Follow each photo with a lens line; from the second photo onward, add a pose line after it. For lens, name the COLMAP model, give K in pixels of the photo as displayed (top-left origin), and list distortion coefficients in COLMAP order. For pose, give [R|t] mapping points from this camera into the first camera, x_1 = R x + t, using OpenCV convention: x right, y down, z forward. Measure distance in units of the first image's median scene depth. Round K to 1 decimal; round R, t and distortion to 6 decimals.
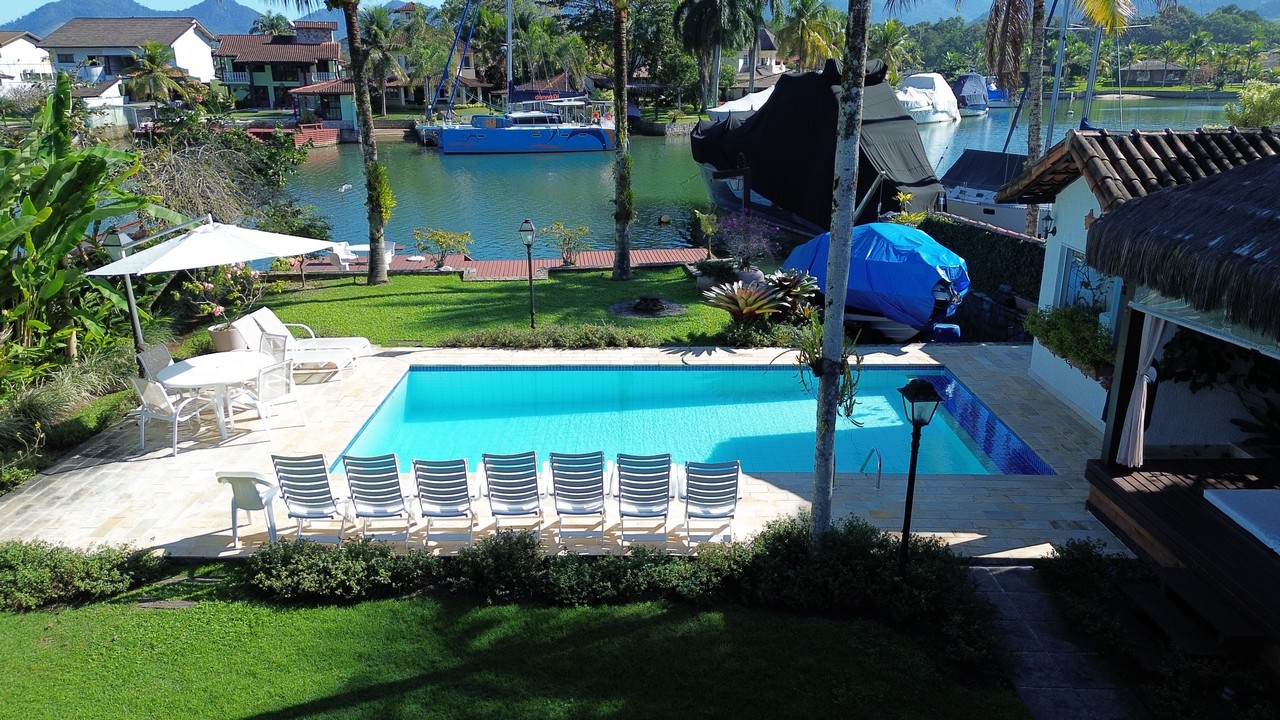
lens RADIAL K [[912.0, 0, 640.0], [0, 912.0, 360.0], [0, 0, 1]] dist [0.027963, -0.001690]
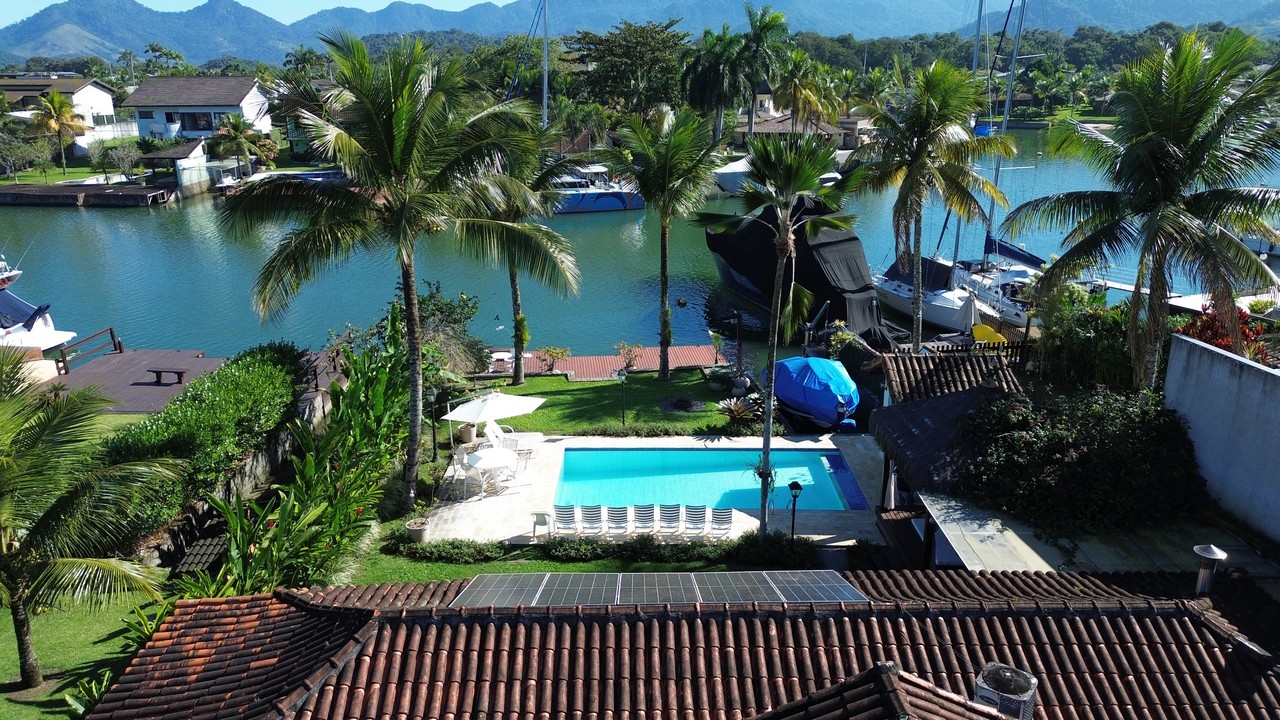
lens RADIAL K [[902.6, 0, 640.0], [0, 902.6, 360.0], [0, 0, 1]] dist [0.059583, -0.001530]
pose [[0.999997, -0.000152, -0.002397, -0.084865], [0.000151, 1.000000, -0.000177, -0.176725], [0.002397, 0.000176, 0.999997, -0.902272]]
